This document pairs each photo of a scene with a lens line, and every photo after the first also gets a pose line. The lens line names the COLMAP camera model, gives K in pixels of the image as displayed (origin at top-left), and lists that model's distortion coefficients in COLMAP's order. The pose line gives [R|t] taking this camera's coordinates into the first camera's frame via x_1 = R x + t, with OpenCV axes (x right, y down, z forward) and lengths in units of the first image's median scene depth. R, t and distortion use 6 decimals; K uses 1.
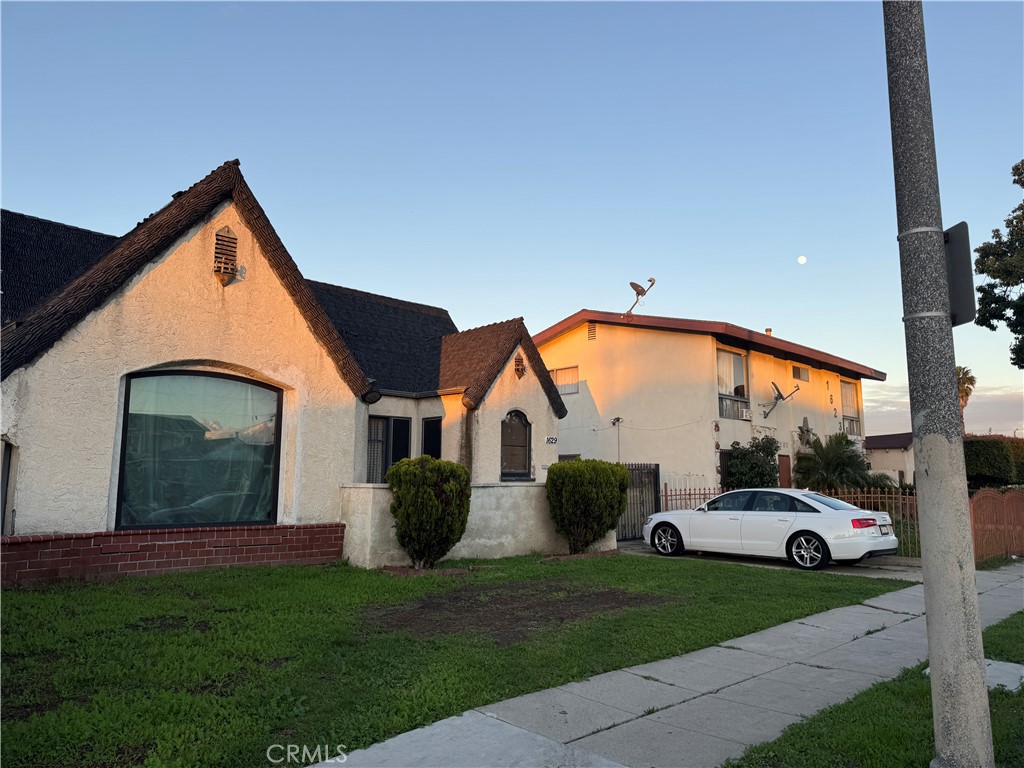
lens RADIAL K [[711.5, 0, 511.7], [0, 711.5, 387.0], [0, 0, 1]] dist [0.132902, -0.201290]
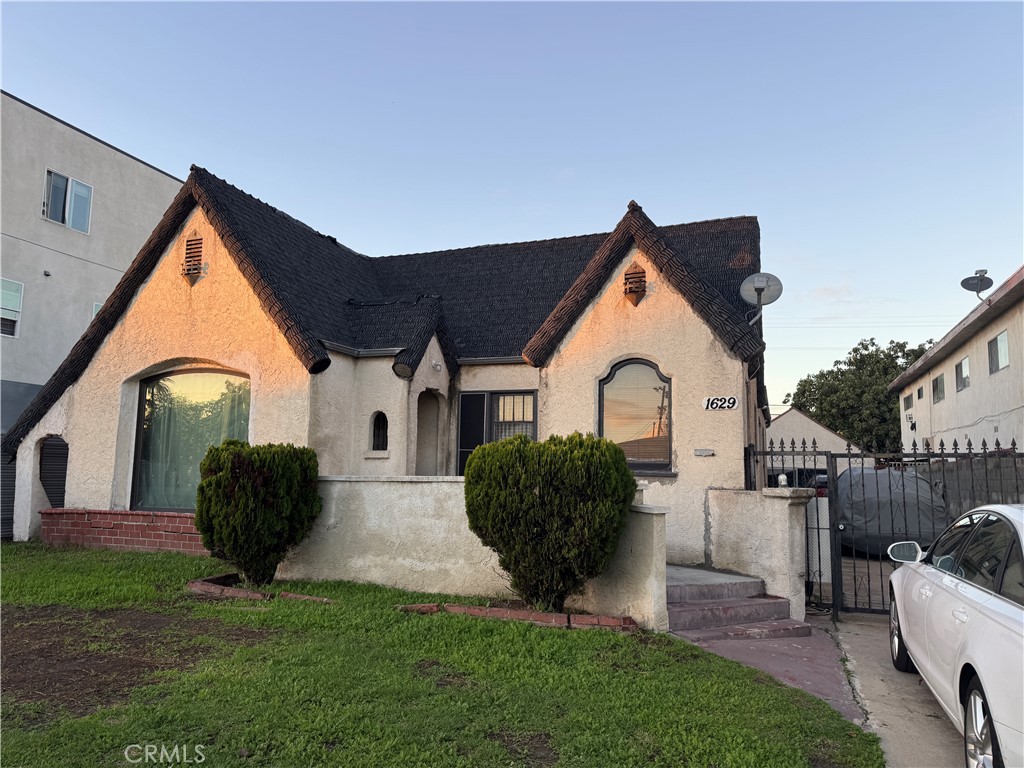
lens RADIAL K [[711.4, 0, 510.3], [0, 711.4, 385.0], [0, 0, 1]] dist [0.131404, -0.200200]
pose [[0.417258, -0.105408, -0.902655, 0.709948], [0.105030, 0.992188, -0.067312, 0.119149], [0.902699, -0.066719, 0.425069, 0.918693]]
